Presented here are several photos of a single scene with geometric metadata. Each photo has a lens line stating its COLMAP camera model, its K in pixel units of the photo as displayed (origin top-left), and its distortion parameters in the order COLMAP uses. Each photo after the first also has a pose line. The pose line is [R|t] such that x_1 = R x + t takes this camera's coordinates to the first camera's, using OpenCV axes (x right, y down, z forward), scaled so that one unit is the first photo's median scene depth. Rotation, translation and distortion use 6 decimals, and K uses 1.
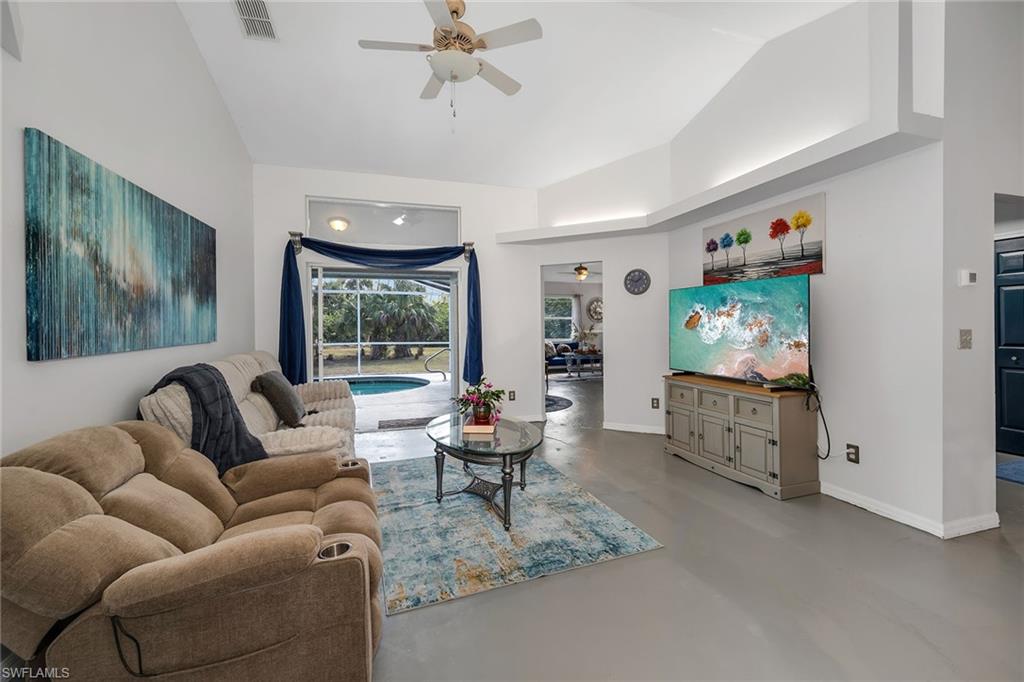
lens RADIAL K [[412.9, 0, 506.5], [0, 412.9, 328.6], [0, 0, 1]] dist [0.002907, -0.000034]
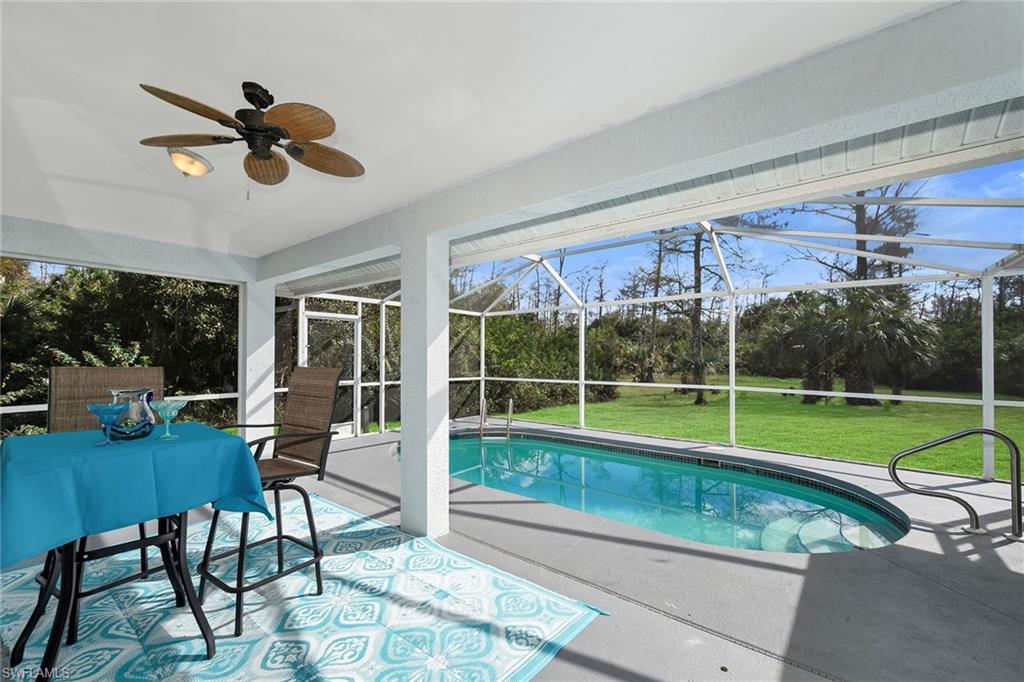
lens RADIAL K [[412.9, 0, 512.1], [0, 412.9, 347.7], [0, 0, 1]] dist [0.002907, -0.000034]
pose [[0.575688, -0.009908, -0.817610, -0.204799], [-0.012191, 0.999711, -0.020699, 0.000718], [0.817579, 0.021884, 0.575401, 1.107161]]
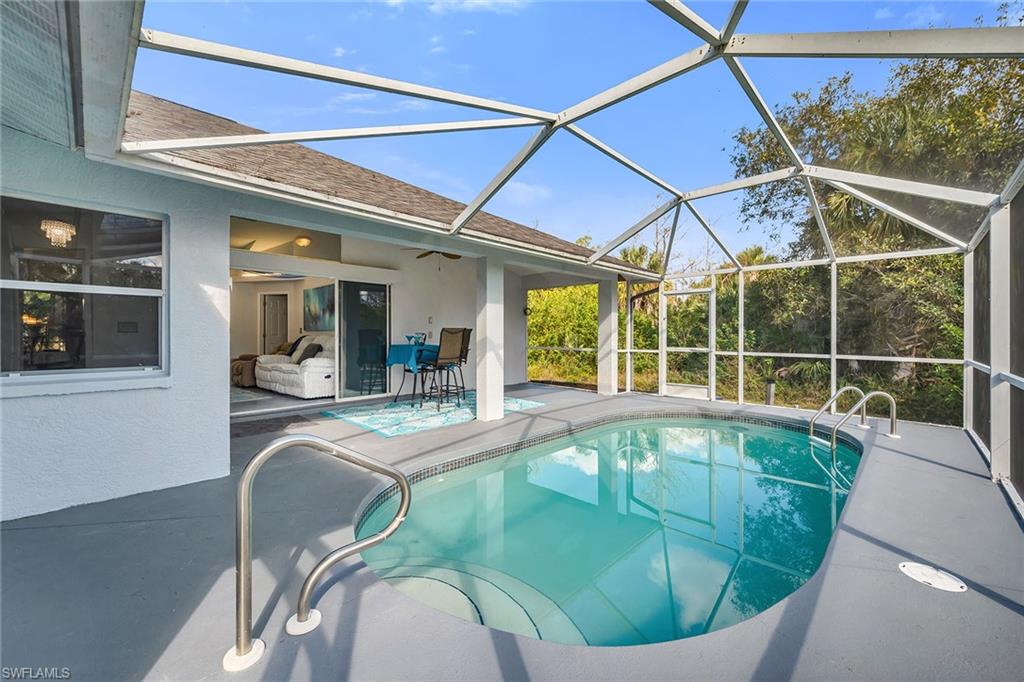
lens RADIAL K [[412.9, 0, 511.4], [0, 412.9, 337.9], [0, 0, 1]] dist [0.002907, -0.000034]
pose [[-0.877494, 0.002420, -0.479582, -0.302582], [-0.002990, 0.999940, 0.010517, 0.034742], [0.479579, 0.010663, -0.877434, 2.439153]]
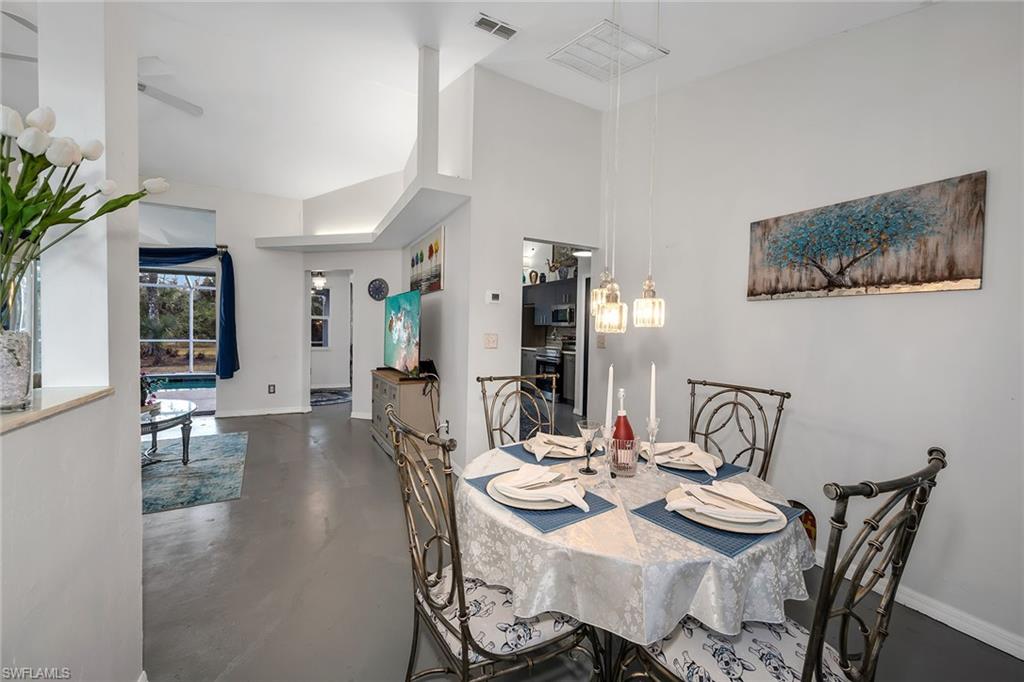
lens RADIAL K [[412.9, 0, 510.1], [0, 412.9, 338.6], [0, 0, 1]] dist [0.002907, -0.000034]
pose [[0.983050, 0.023588, 0.181812, 0.469880], [-0.026676, 0.999538, 0.014556, -0.002653], [-0.181385, -0.019159, 0.983226, -0.195940]]
